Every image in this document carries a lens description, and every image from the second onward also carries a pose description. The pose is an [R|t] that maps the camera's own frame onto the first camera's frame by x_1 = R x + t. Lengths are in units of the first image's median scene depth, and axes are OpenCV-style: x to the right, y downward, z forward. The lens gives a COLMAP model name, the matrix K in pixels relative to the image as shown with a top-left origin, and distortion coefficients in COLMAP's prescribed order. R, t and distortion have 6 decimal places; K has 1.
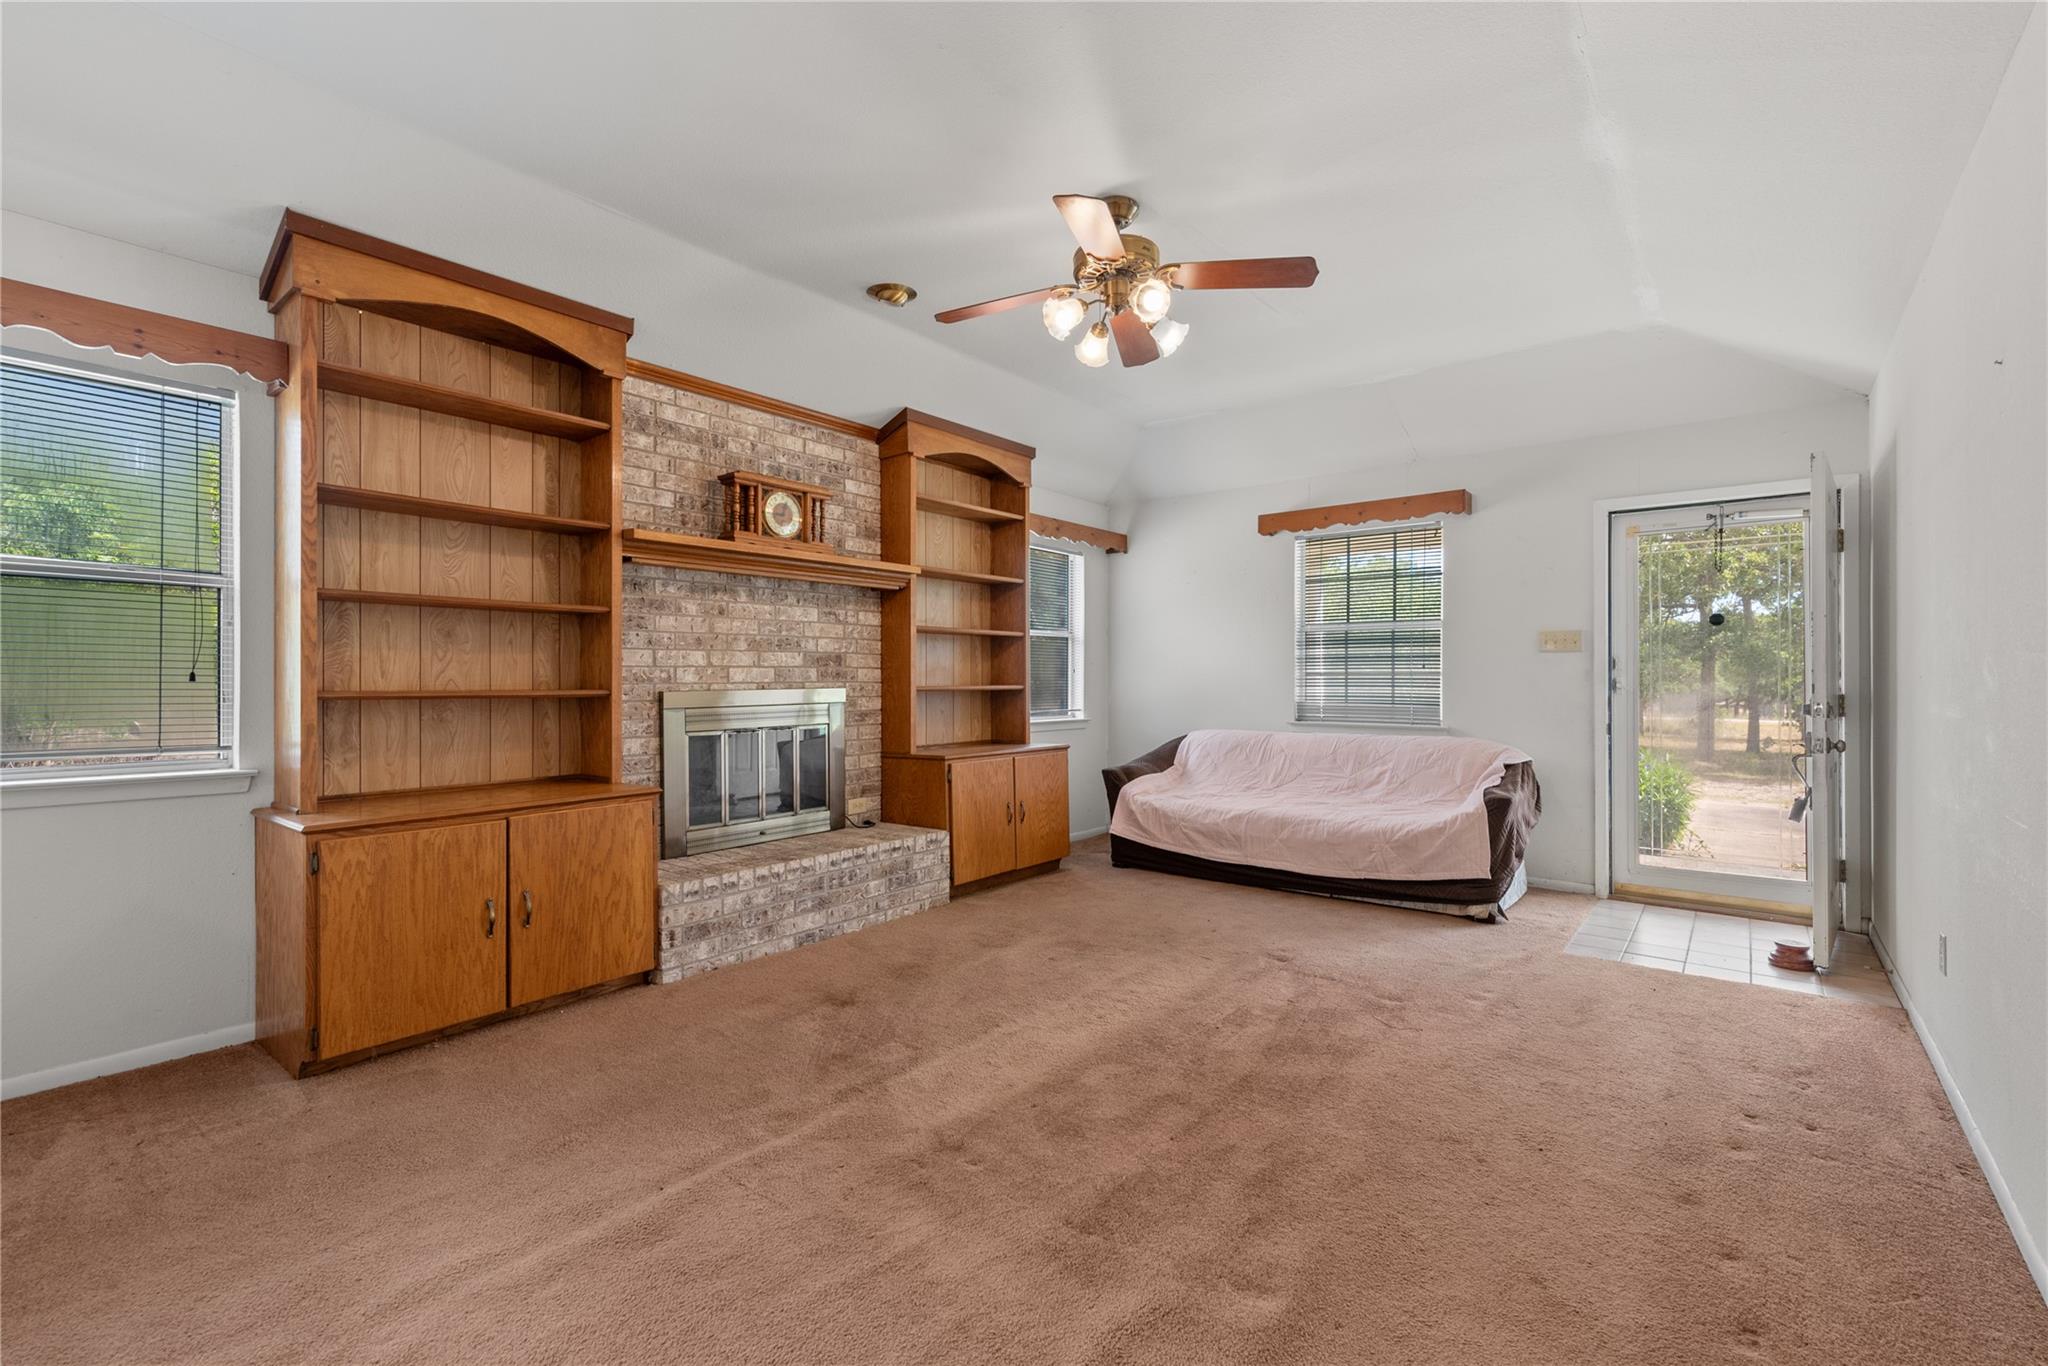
lens RADIAL K [[902.9, 0, 1035.7], [0, 902.9, 677.2], [0, 0, 1]] dist [0.002587, -0.001638]
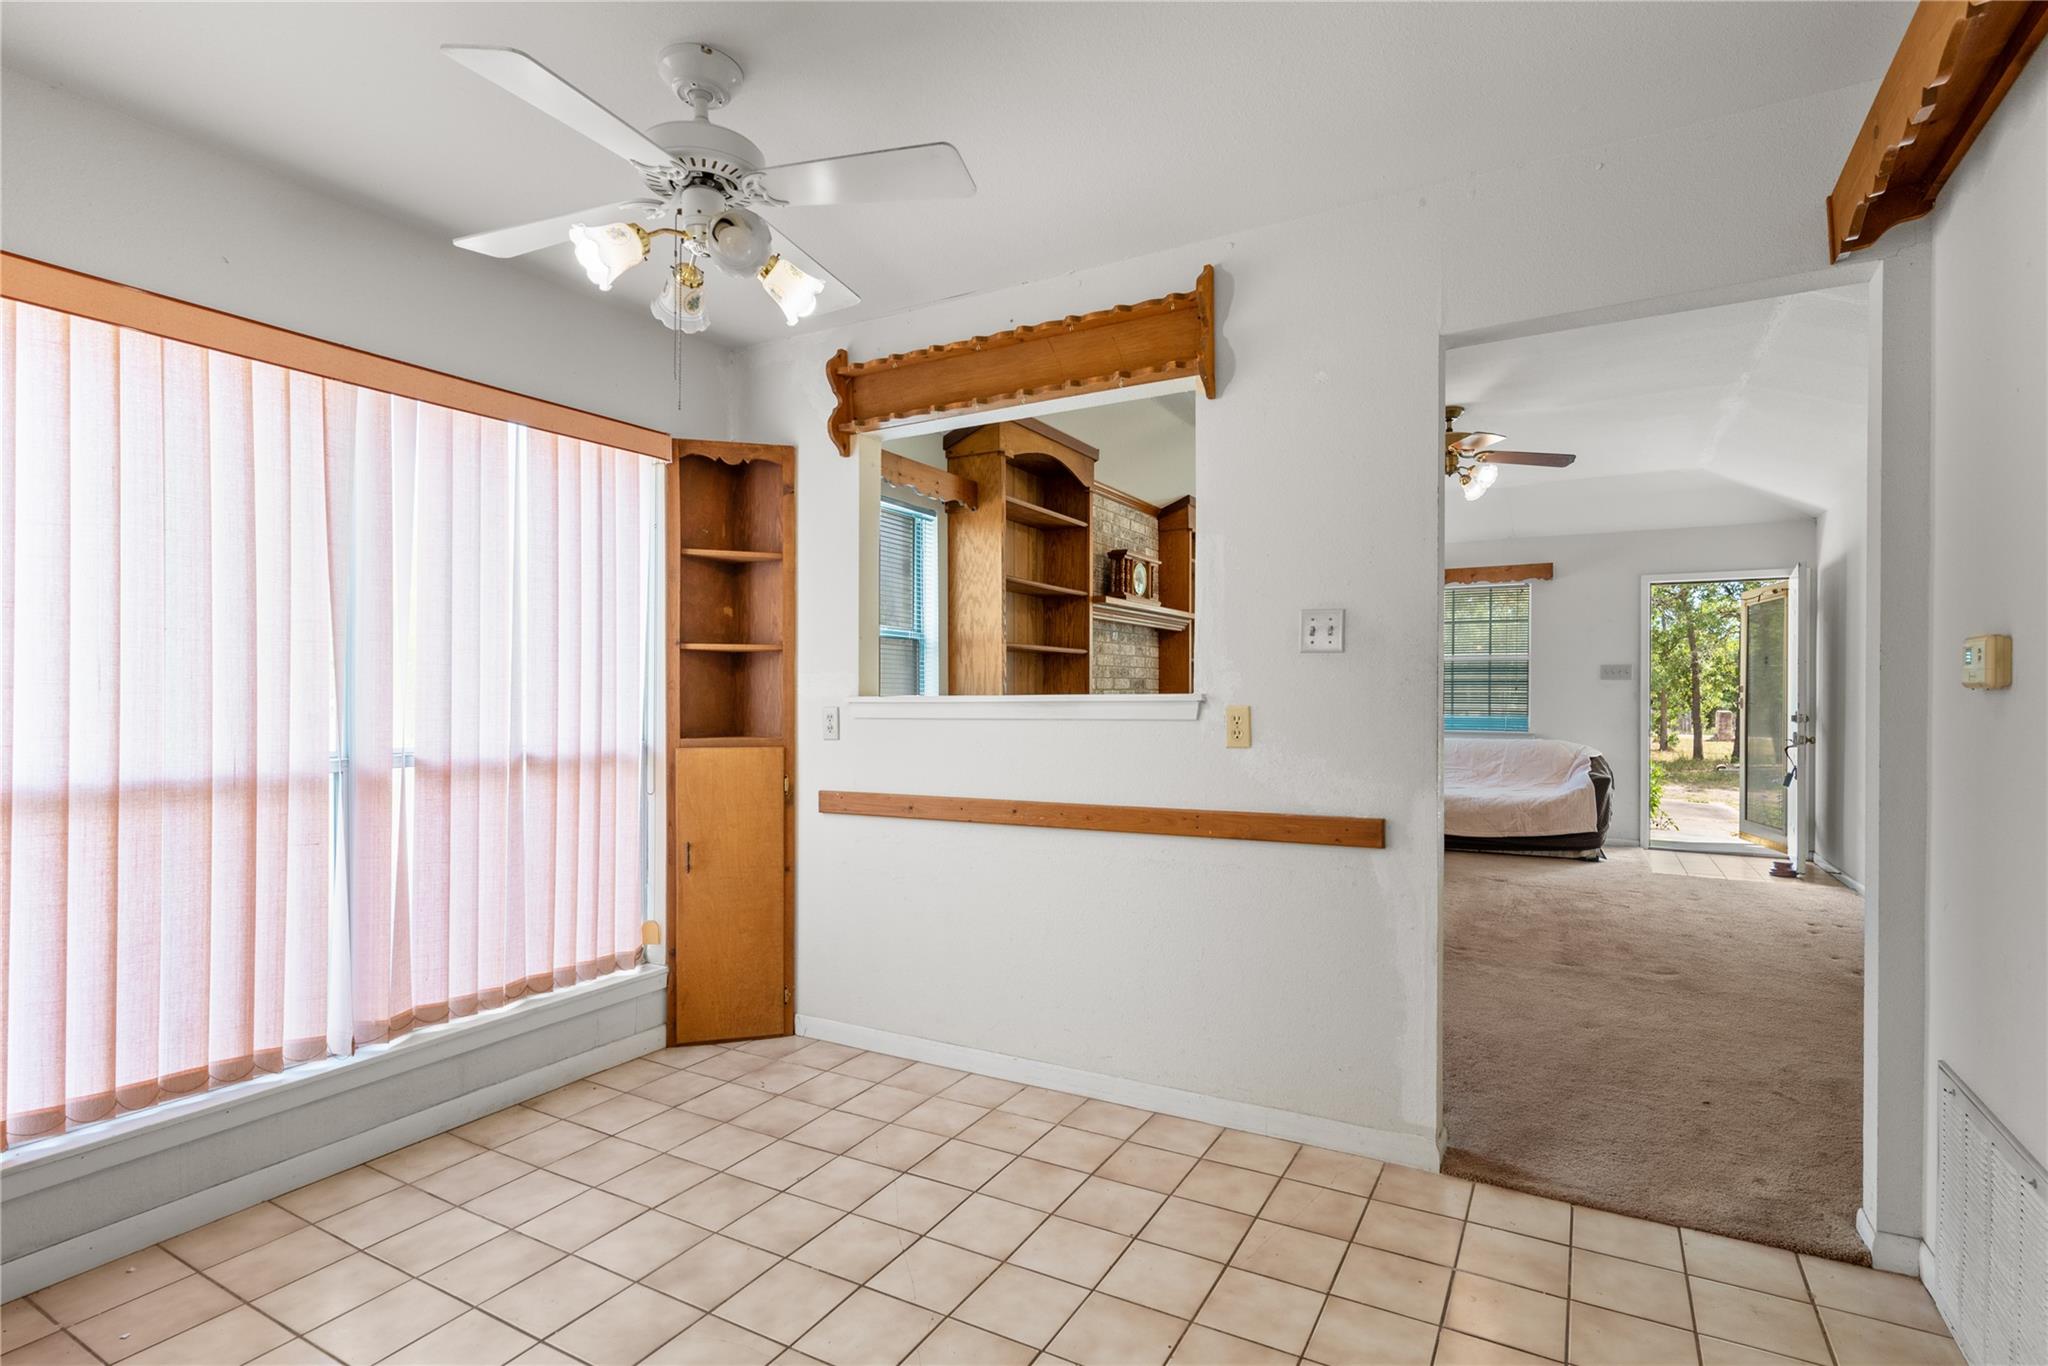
lens RADIAL K [[984.1, 0, 1033.6], [0, 984.1, 704.3], [0, 0, 1]] dist [-0.006137, -0.001068]
pose [[0.986775, 0.000903, 0.162095, -0.687005], [-0.004128, 0.999800, 0.019561, -0.018502], [-0.162045, -0.019971, 0.986581, -0.459644]]
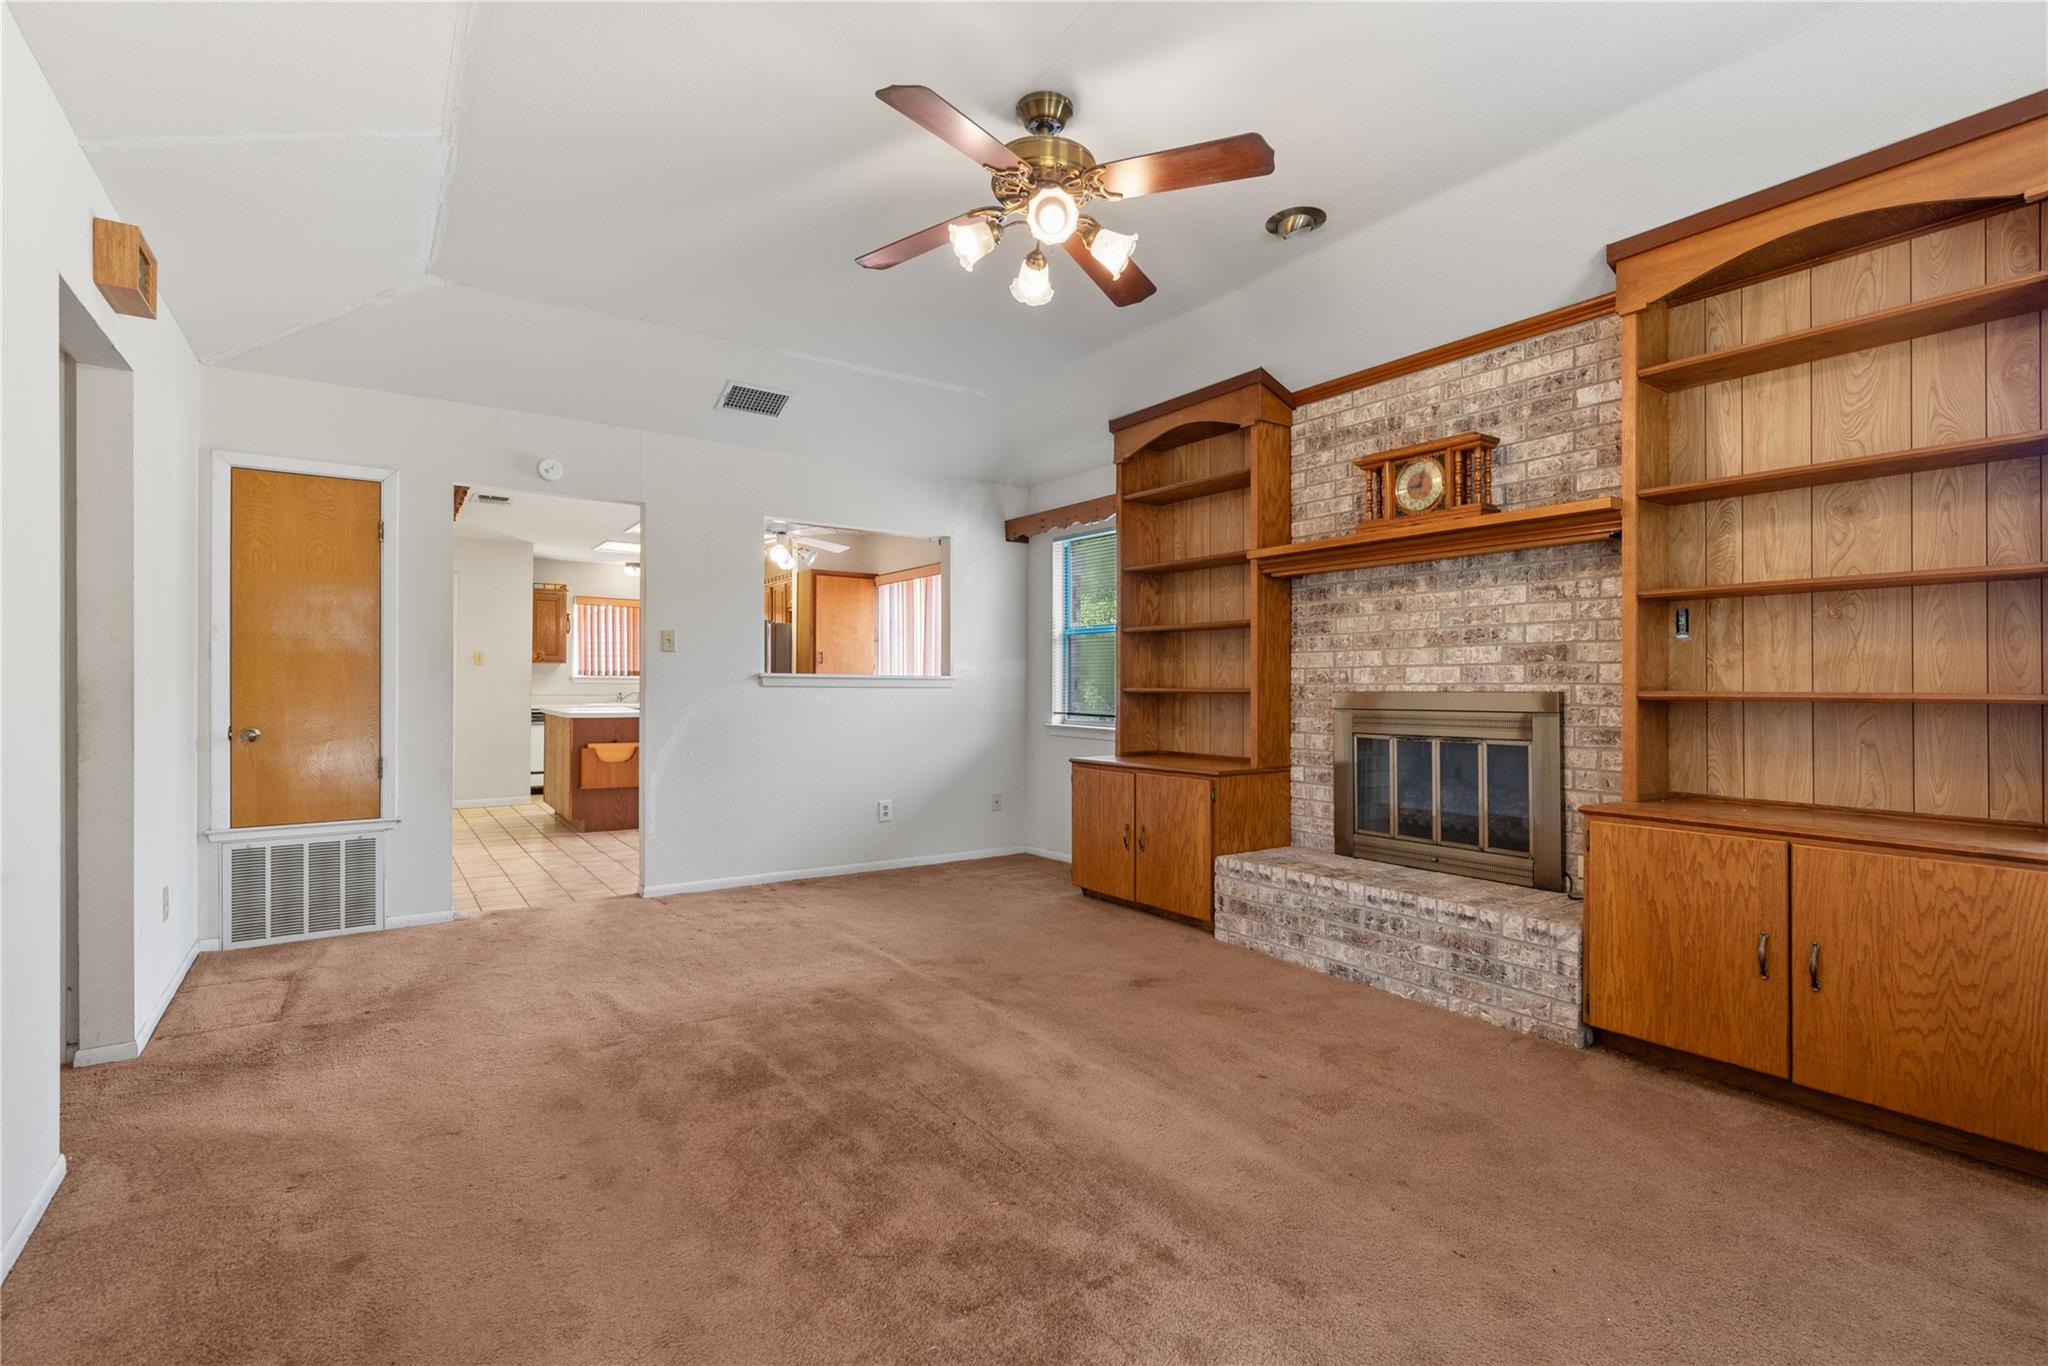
lens RADIAL K [[928.0, 0, 1019.8], [0, 928.0, 680.2], [0, 0, 1]] dist [0.013404, -0.000036]
pose [[-0.281008, 0.000697, -0.959705, 0.670382], [0.003793, 0.999993, -0.000384, 0.001518], [0.959698, -0.003748, -0.281008, 0.892449]]
